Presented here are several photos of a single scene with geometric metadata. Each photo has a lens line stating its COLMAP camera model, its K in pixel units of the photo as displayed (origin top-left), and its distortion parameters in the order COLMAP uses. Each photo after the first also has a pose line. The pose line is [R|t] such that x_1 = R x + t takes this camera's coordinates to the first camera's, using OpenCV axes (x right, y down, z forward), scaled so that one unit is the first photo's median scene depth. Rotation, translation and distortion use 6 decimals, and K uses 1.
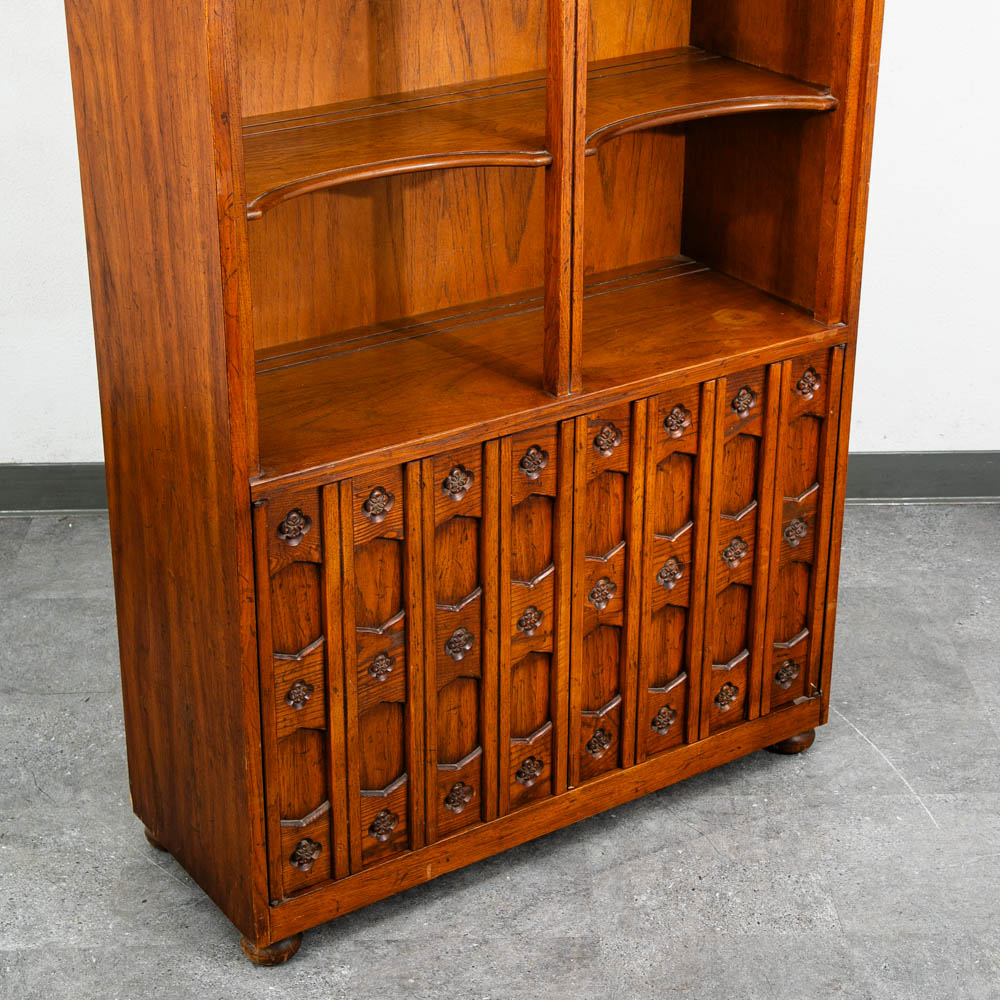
lens RADIAL K [[2062.0, 0, 503.8], [0, 2062.0, 425.3], [0, 0, 1]] dist [0.098680, 0.149244]
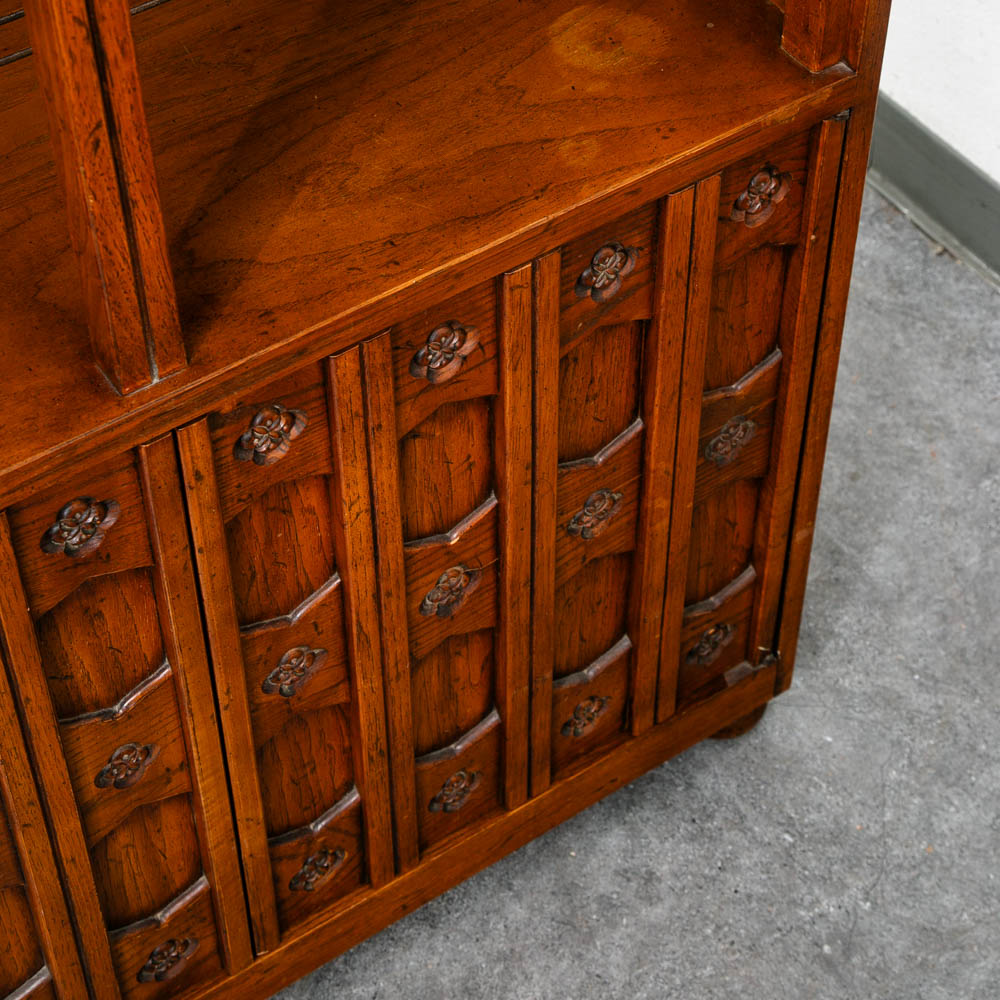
lens RADIAL K [[2397.3, 0, 540.7], [0, 2397.3, 416.5], [0, 0, 1]] dist [0.256940, -0.774115]
pose [[0.999986, -0.001633, 0.005099, 0.101489], [-0.000645, 0.908649, 0.417560, -0.200591], [-0.005315, -0.417557, 0.908635, 0.532347]]
